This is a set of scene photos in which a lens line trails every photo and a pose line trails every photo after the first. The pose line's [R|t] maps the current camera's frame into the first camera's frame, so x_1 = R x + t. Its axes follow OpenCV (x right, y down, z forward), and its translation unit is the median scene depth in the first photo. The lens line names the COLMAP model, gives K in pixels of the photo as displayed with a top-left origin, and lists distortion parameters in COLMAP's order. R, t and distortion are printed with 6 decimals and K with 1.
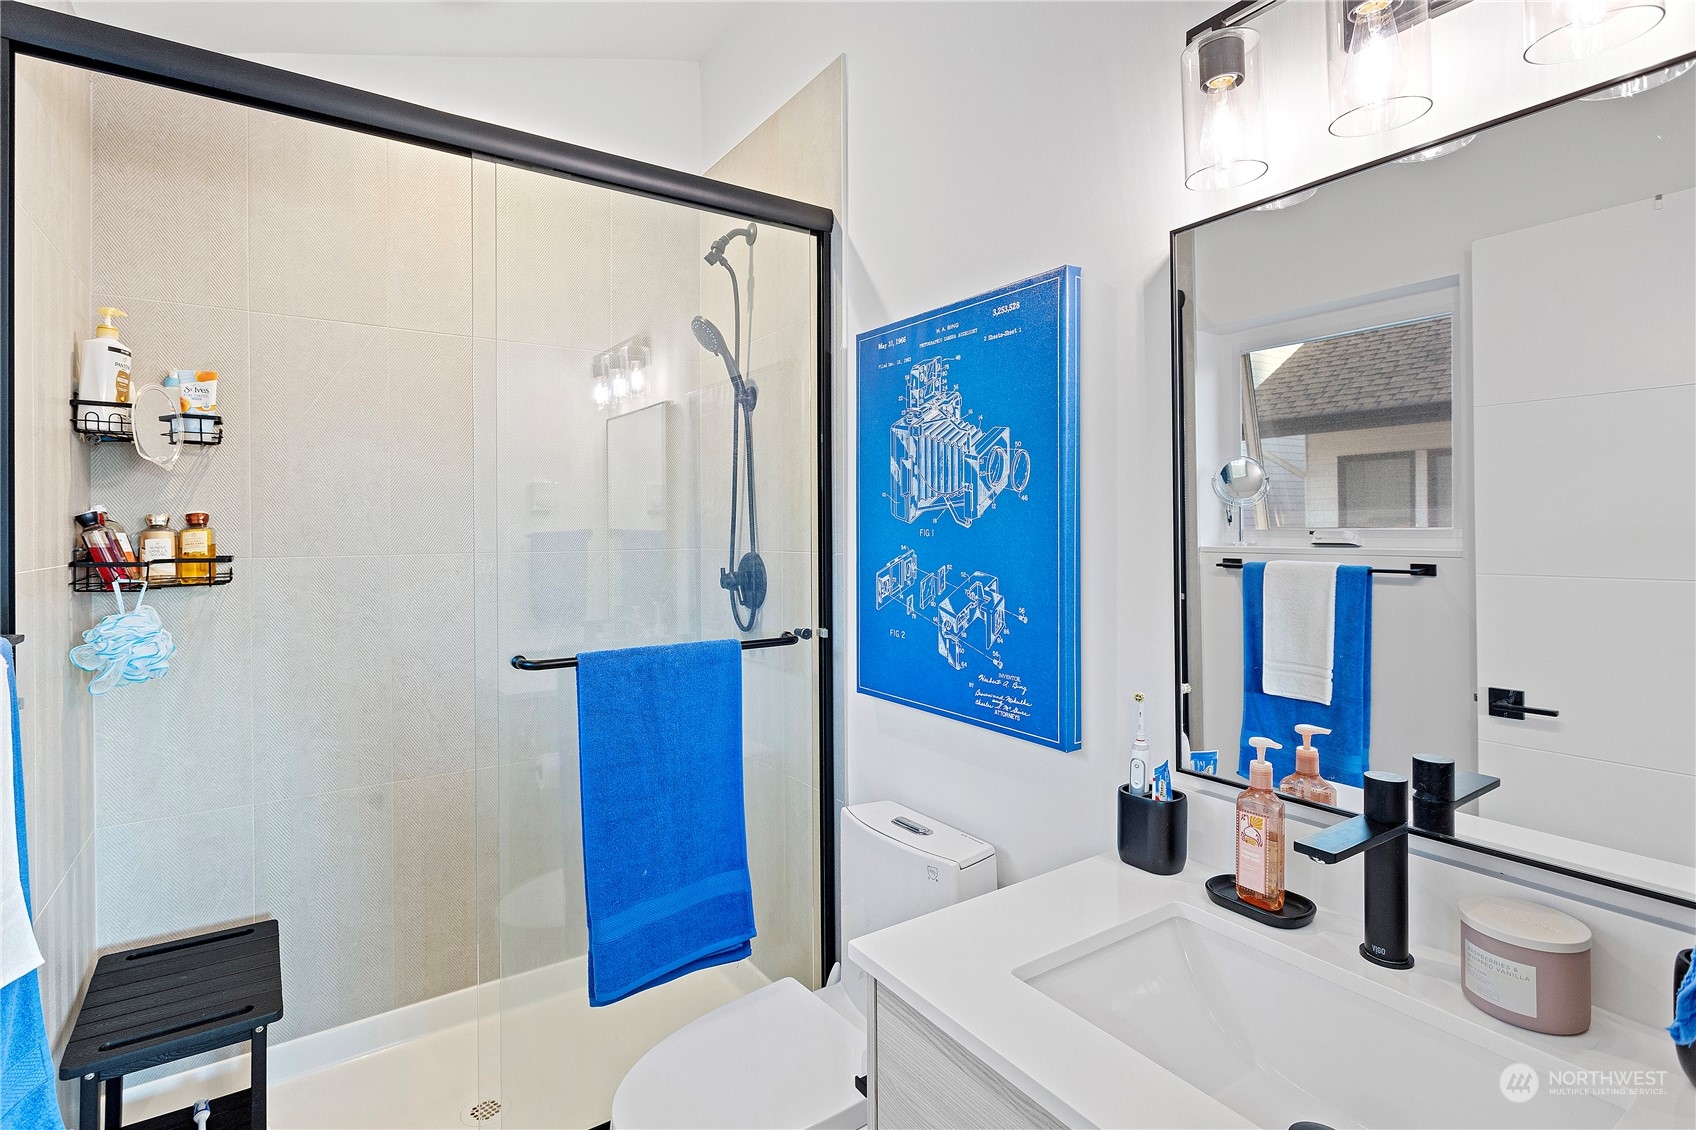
lens RADIAL K [[812.3, 0, 827.0], [0, 812.3, 533.5], [0, 0, 1]] dist [0.000574, 0.001553]
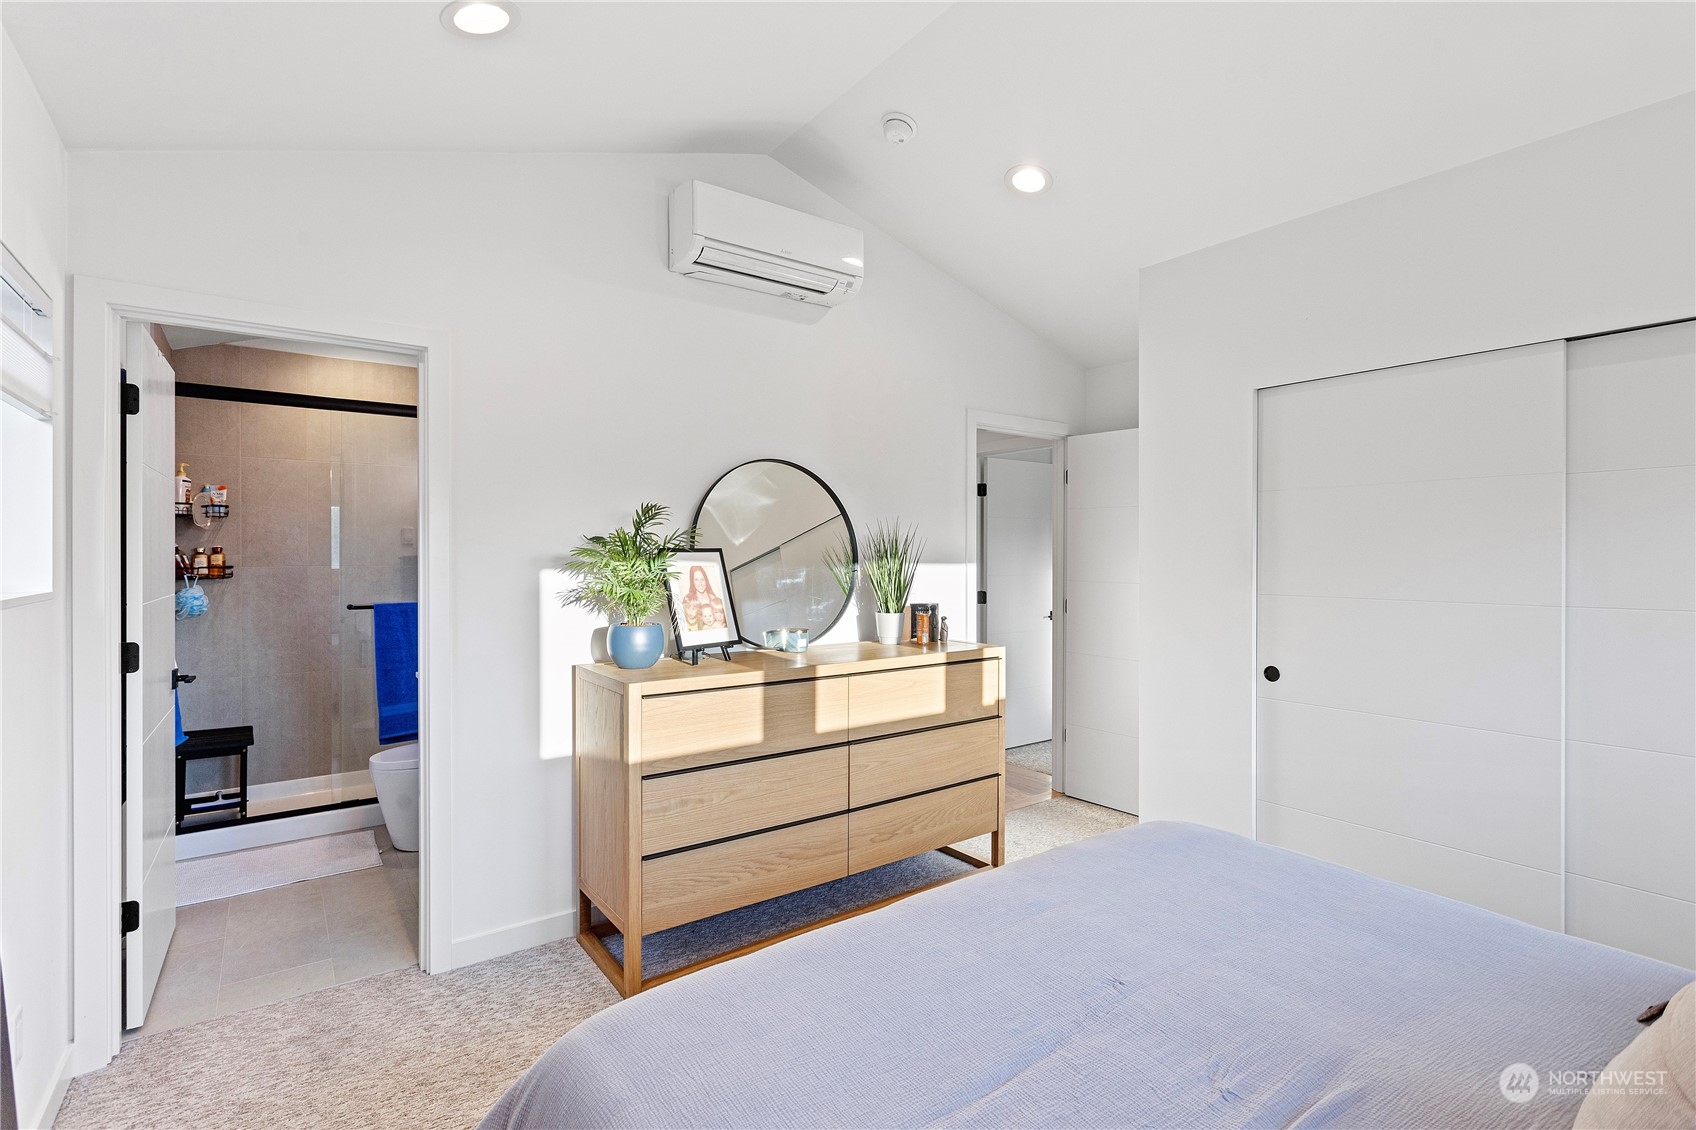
lens RADIAL K [[812.3, 0, 851.5], [0, 812.3, 555.7], [0, 0, 1]] dist [0.000574, 0.001553]
pose [[0.999582, 0.000624, 0.028915, 0.966666], [-0.000489, 0.999989, -0.004697, 0.009545], [-0.028918, 0.004681, 0.999571, -1.372015]]
